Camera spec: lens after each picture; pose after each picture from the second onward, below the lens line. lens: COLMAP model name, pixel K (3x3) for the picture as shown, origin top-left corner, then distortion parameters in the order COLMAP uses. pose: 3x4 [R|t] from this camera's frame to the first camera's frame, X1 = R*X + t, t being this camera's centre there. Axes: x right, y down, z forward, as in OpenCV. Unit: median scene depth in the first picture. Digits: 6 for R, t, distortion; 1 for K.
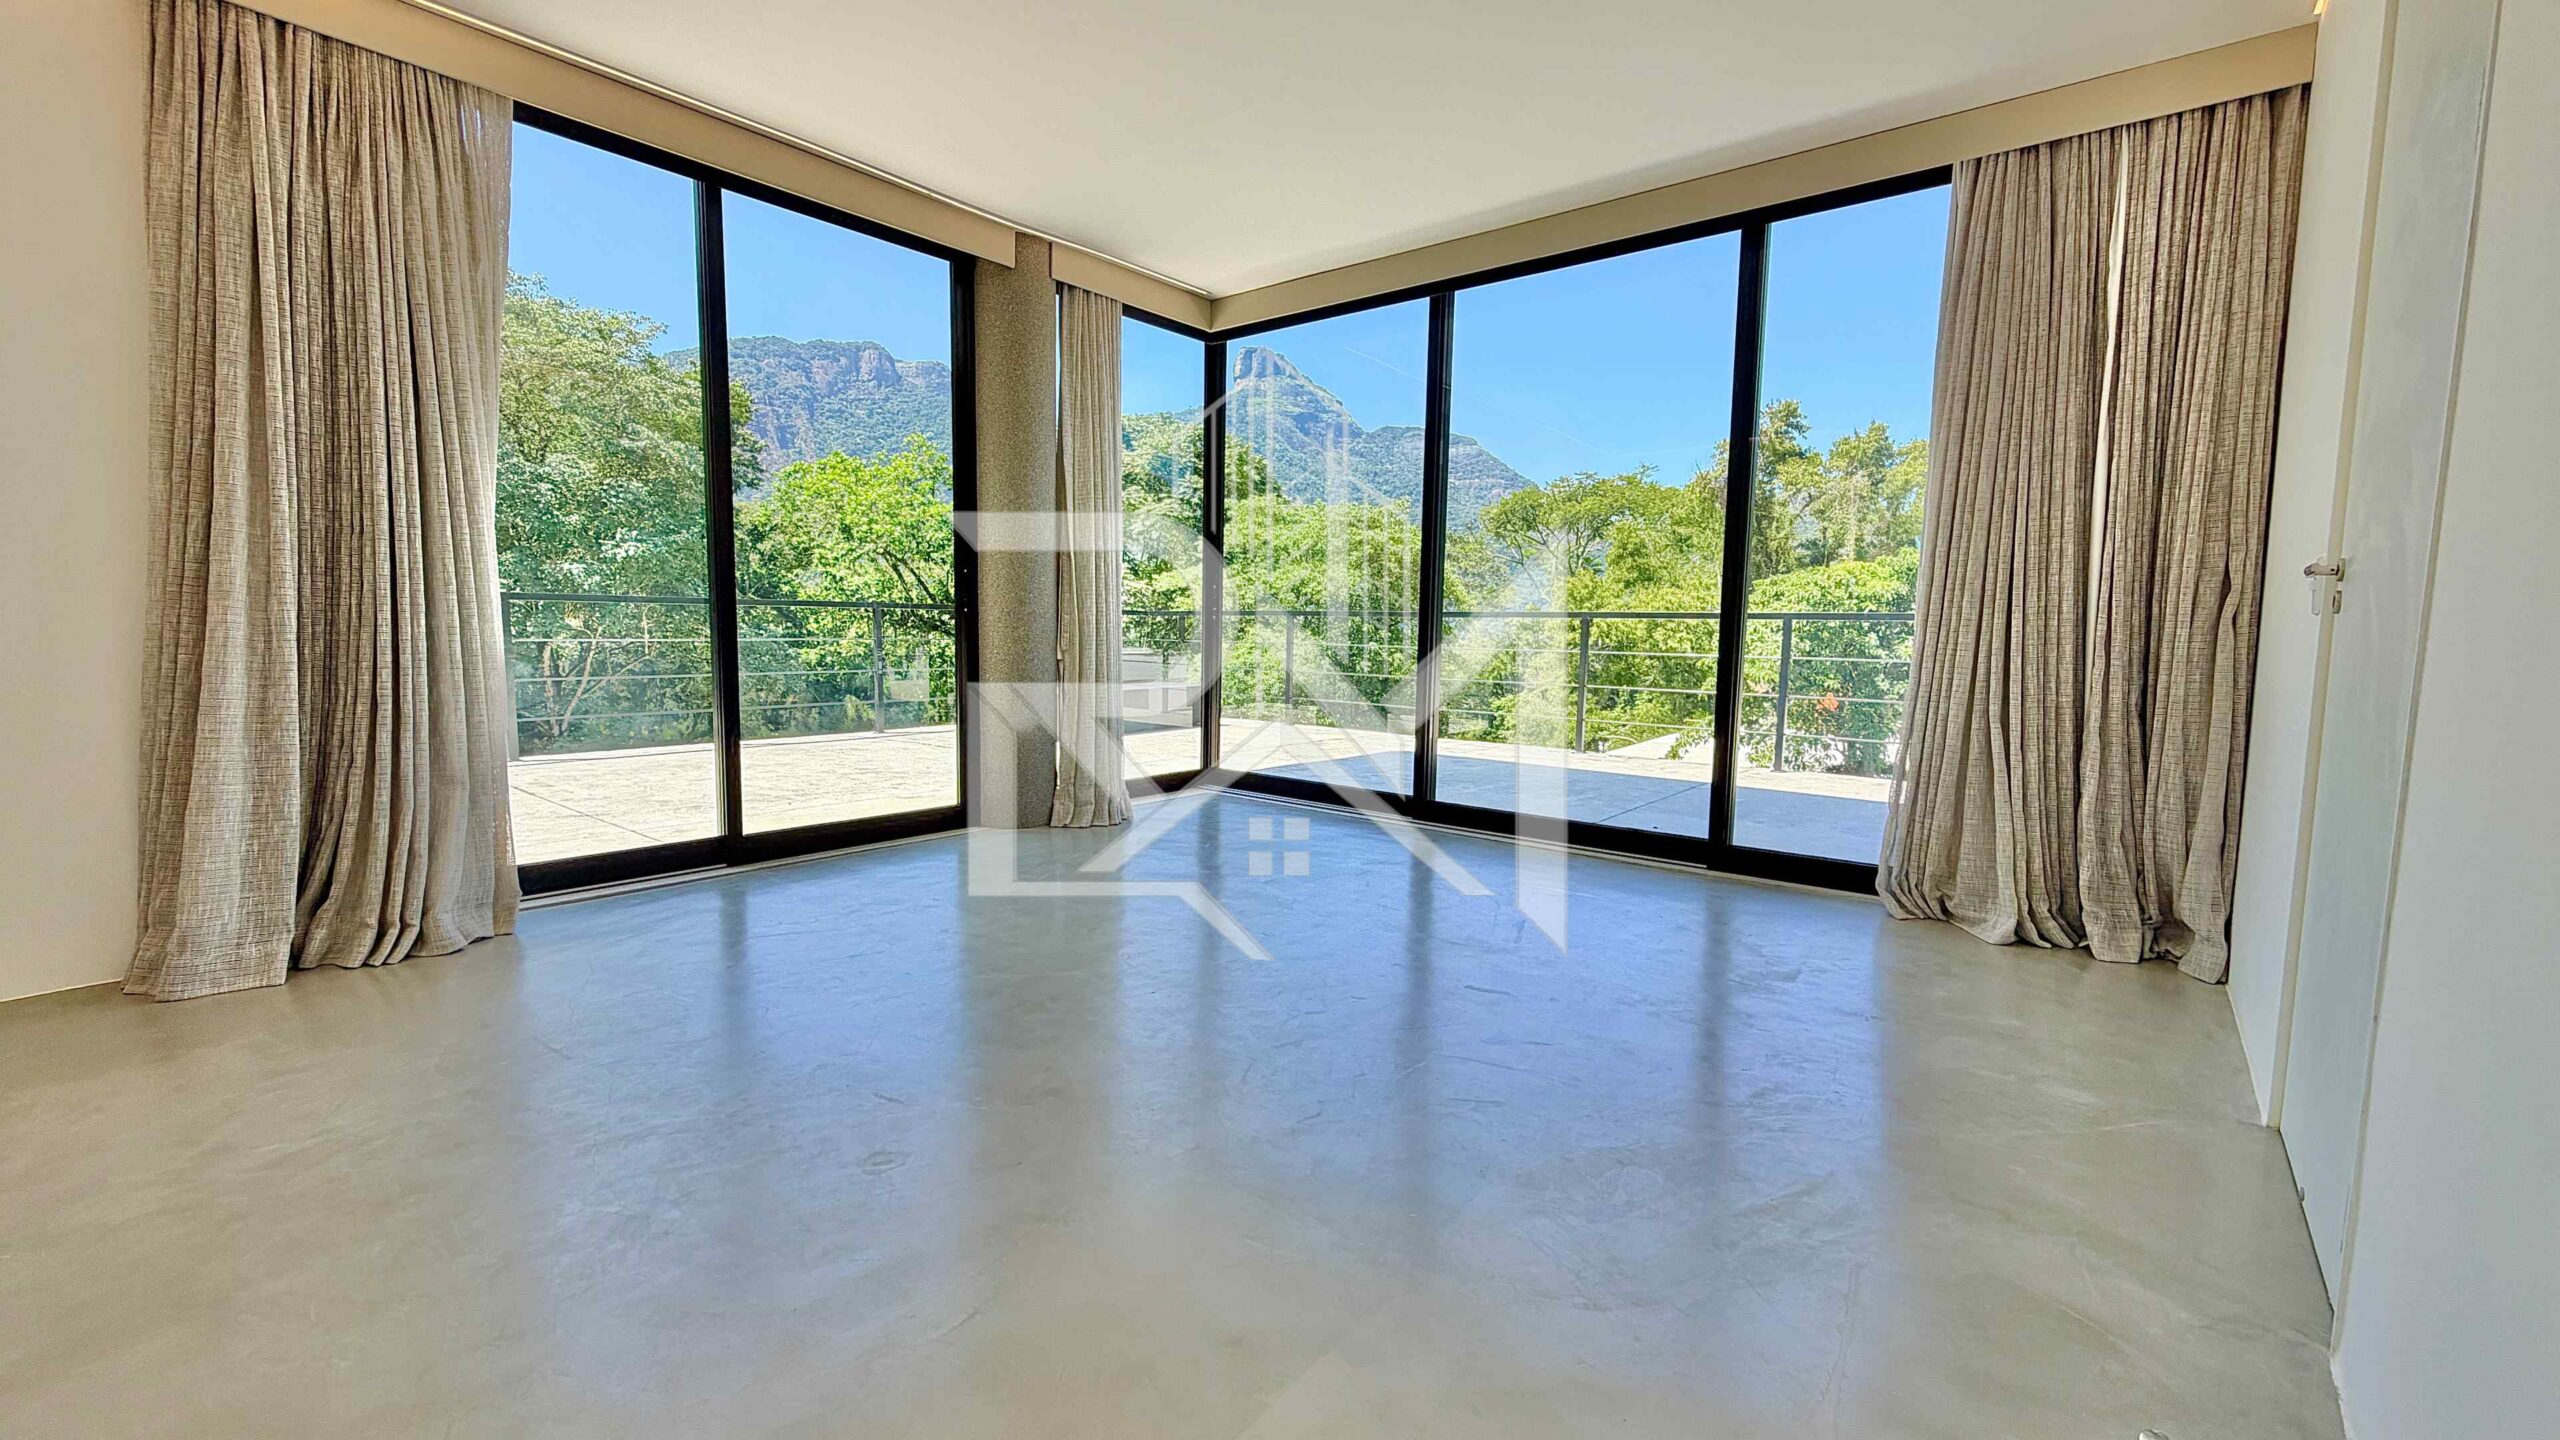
lens RADIAL K [[1019.4, 0, 1274.9], [0, 1019.4, 729.1], [0, 0, 1]] dist [0.000543, -0.000189]
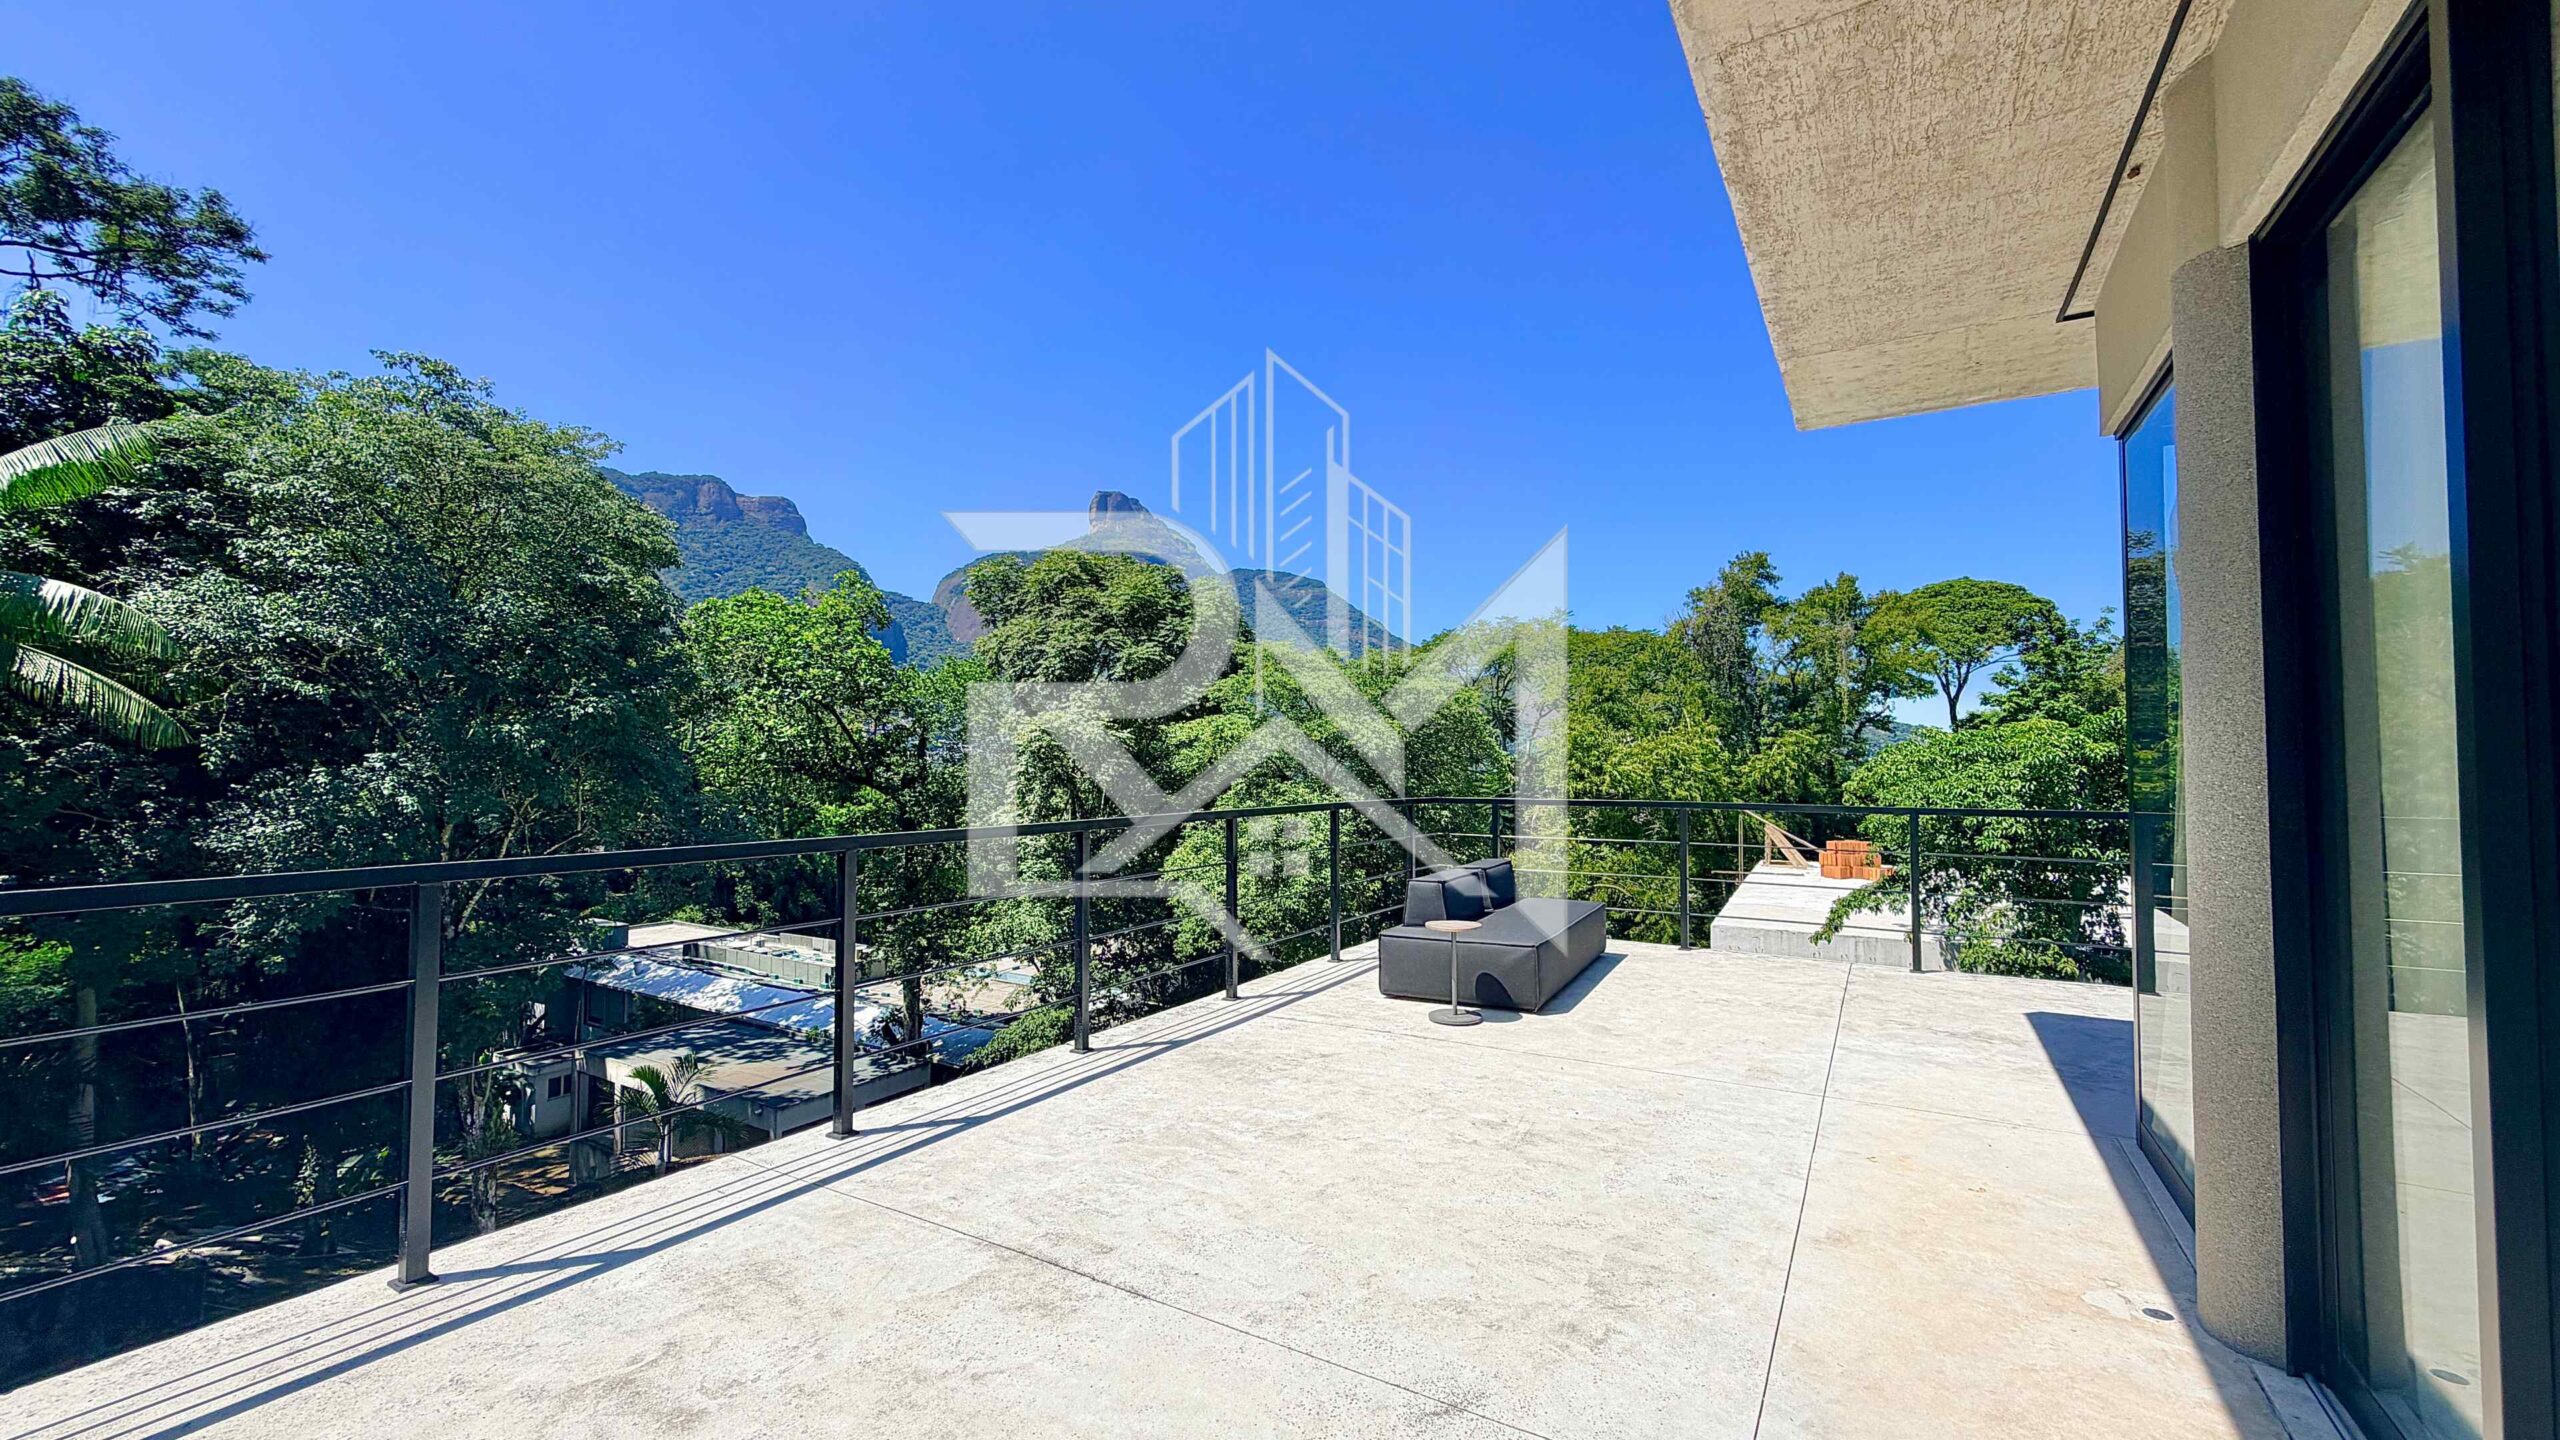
lens RADIAL K [[1019.4, 0, 1275.5], [0, 1019.4, 723.9], [0, 0, 1]] dist [0.000543, -0.000189]
pose [[0.989663, -0.005404, 0.143313, -0.139570], [0.024897, 0.990590, -0.134580, -0.026526], [-0.141237, 0.136757, 0.980484, 0.090404]]
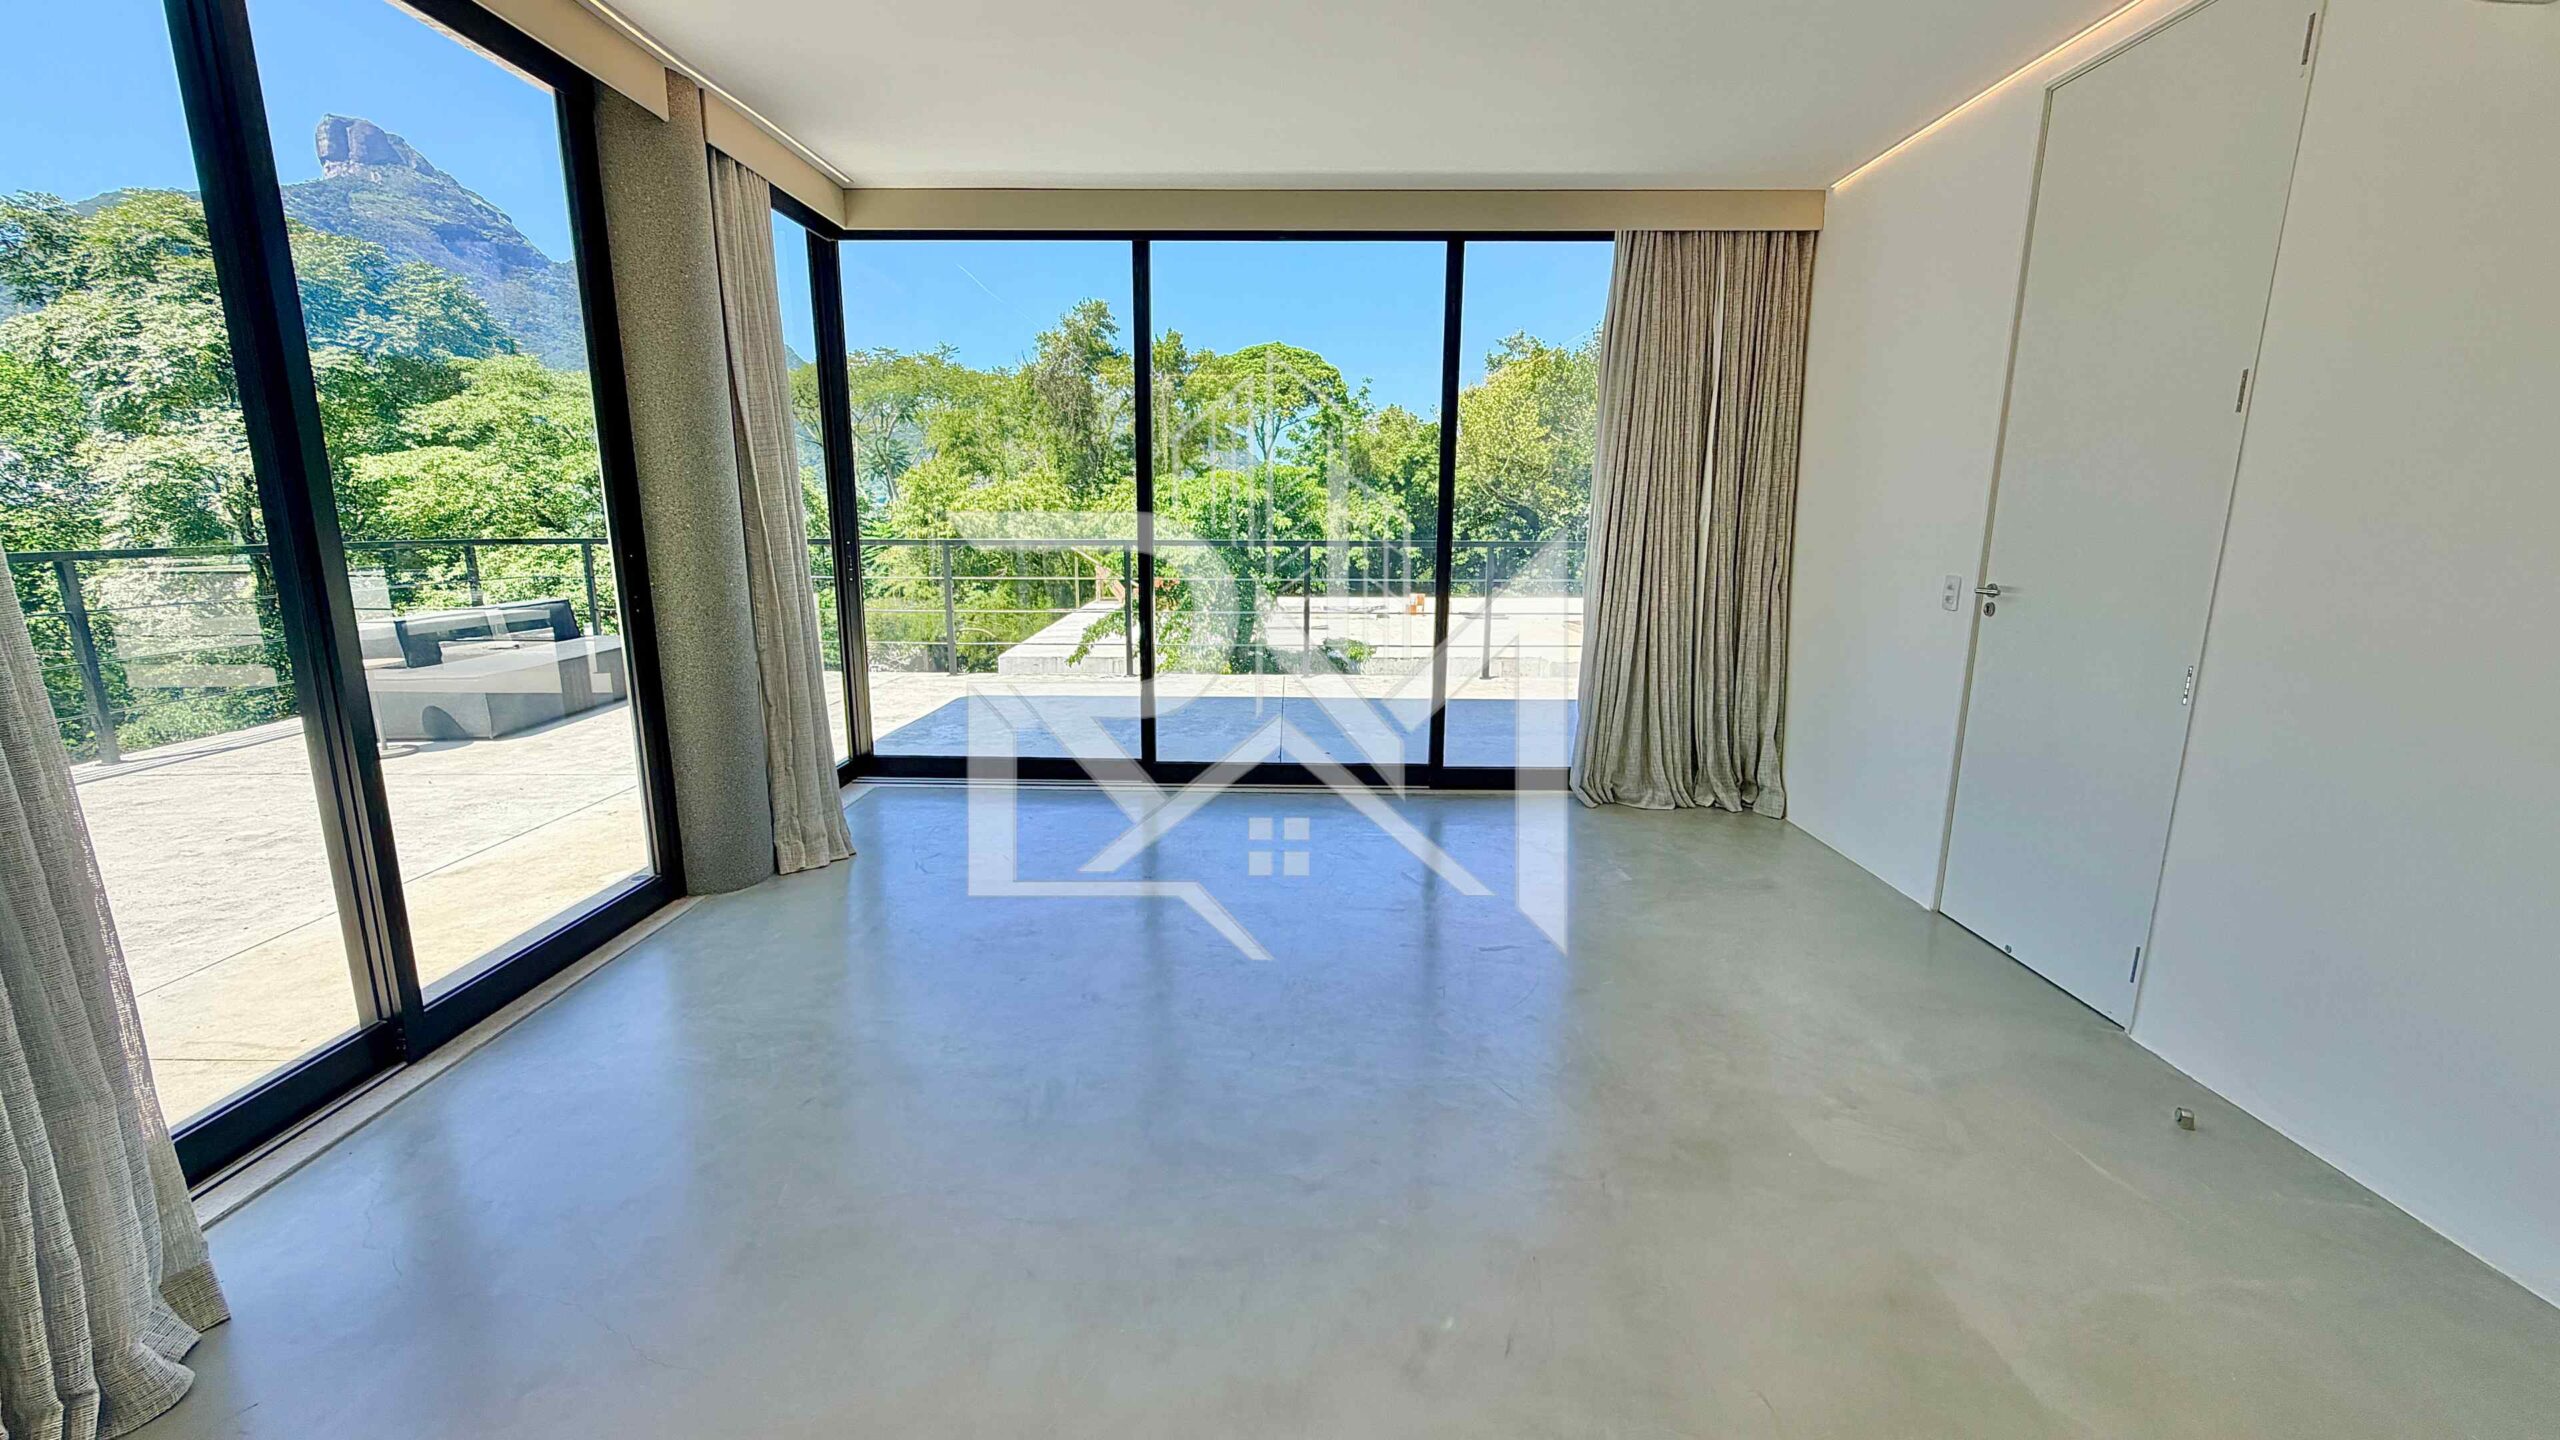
lens RADIAL K [[1019.4, 0, 1273.5], [0, 1019.4, 724.9], [0, 0, 1]] dist [0.000543, -0.000189]
pose [[0.784991, -0.138437, 0.603841, -0.062485], [0.070739, 0.988367, 0.134633, -0.016021], [-0.615455, -0.062971, 0.785653, 0.024842]]
